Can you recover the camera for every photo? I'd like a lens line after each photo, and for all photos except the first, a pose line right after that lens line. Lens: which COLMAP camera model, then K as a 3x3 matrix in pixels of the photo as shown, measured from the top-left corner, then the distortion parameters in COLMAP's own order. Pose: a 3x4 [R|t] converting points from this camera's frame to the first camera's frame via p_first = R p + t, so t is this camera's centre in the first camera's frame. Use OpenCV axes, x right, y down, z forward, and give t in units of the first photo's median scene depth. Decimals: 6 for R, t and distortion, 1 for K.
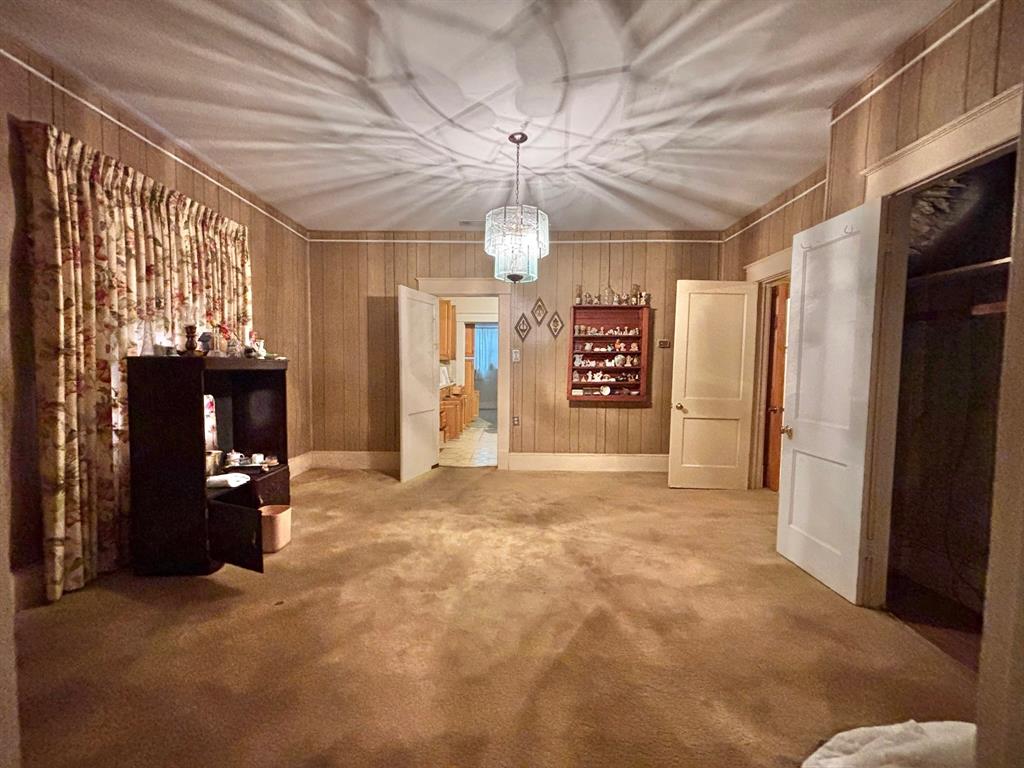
lens RADIAL K [[417.3, 0, 511.2], [0, 417.3, 384.2], [0, 0, 1]] dist [-0.000081, -0.000187]
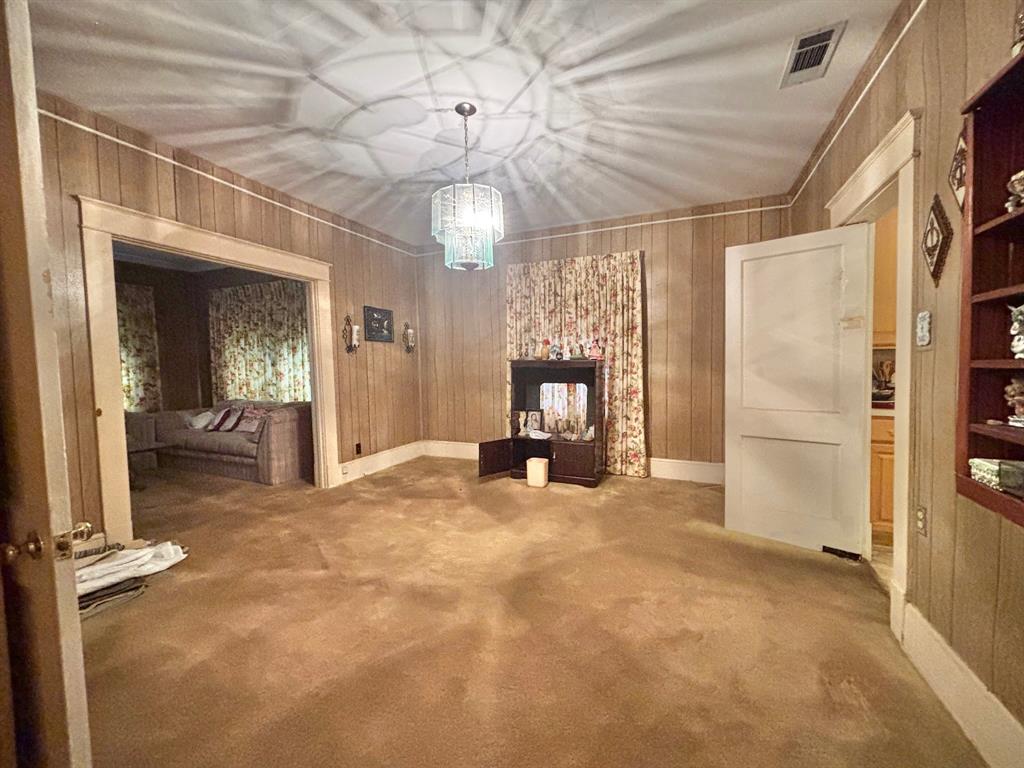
lens RADIAL K [[417.3, 0, 510.5], [0, 417.3, 385.8], [0, 0, 1]] dist [-0.000081, -0.000187]
pose [[-0.383647, 0.043945, -0.922434, 0.796317], [-0.039241, 0.997189, 0.063827, -0.054440], [0.922646, 0.060684, -0.380844, 1.397844]]
